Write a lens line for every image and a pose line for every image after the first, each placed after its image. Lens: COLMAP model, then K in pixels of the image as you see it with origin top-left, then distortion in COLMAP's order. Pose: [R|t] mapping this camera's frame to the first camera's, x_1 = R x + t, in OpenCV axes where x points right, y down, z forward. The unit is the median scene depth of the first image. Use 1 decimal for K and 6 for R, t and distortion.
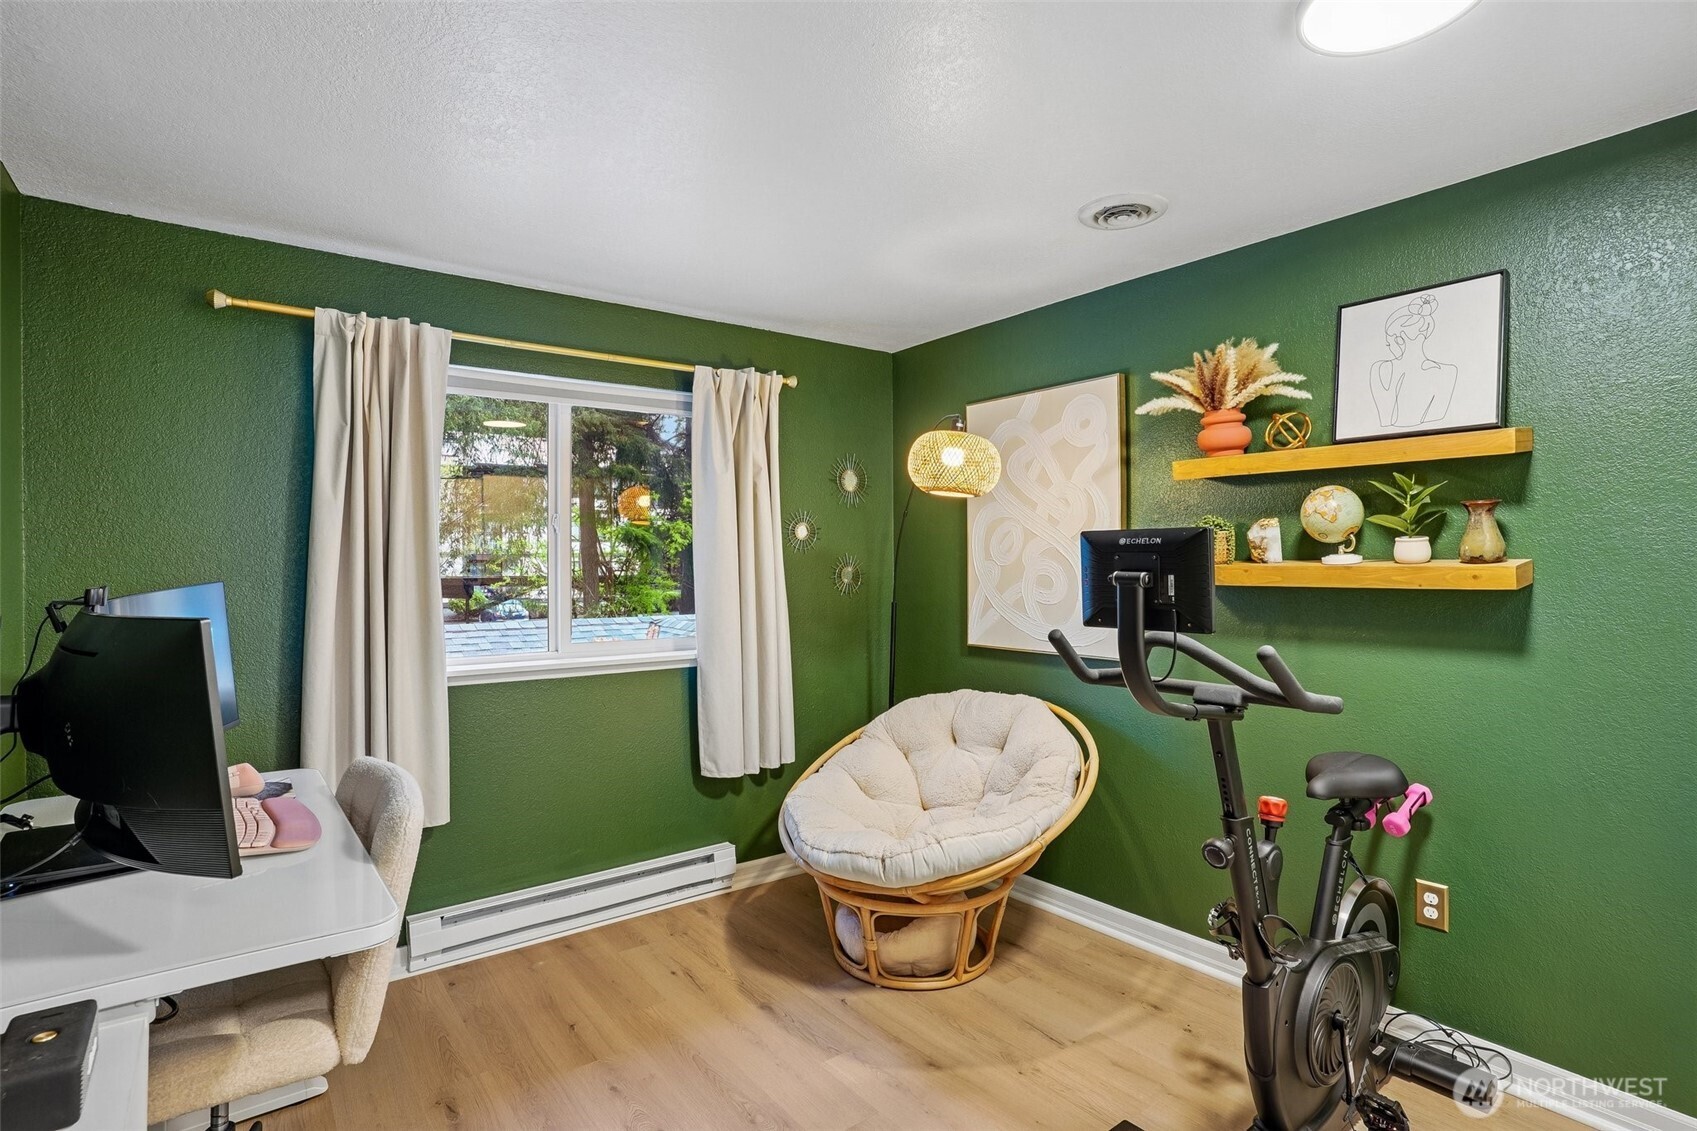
lens RADIAL K [[846.2, 0, 853.4], [0, 846.2, 562.5], [0, 0, 1]] dist [-0.083658, 0.039018]
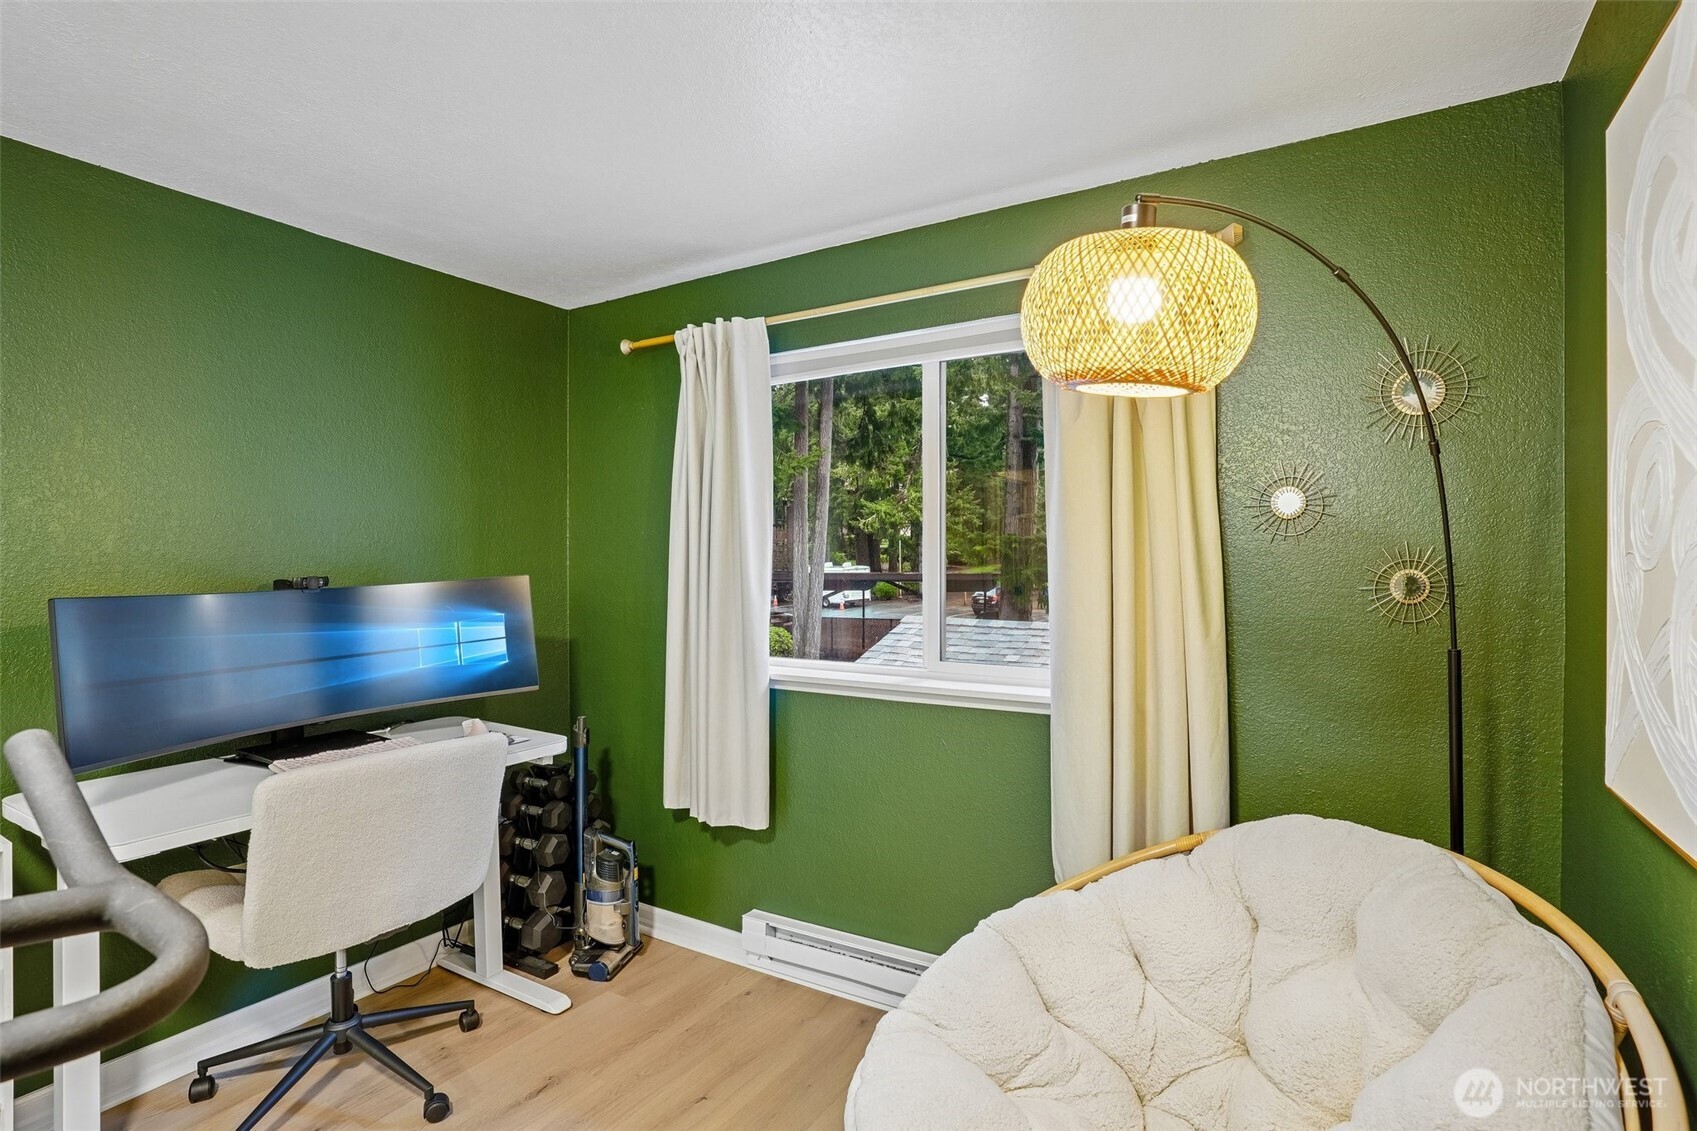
lens RADIAL K [[846.2, 0, 853.4], [0, 846.2, 562.5], [0, 0, 1]] dist [-0.083658, 0.039018]
pose [[0.375384, 0.000324, -0.926869, 0.453100], [-0.002516, 0.999997, -0.000669, 0.004142], [0.926866, 0.002583, 0.375384, 0.719727]]
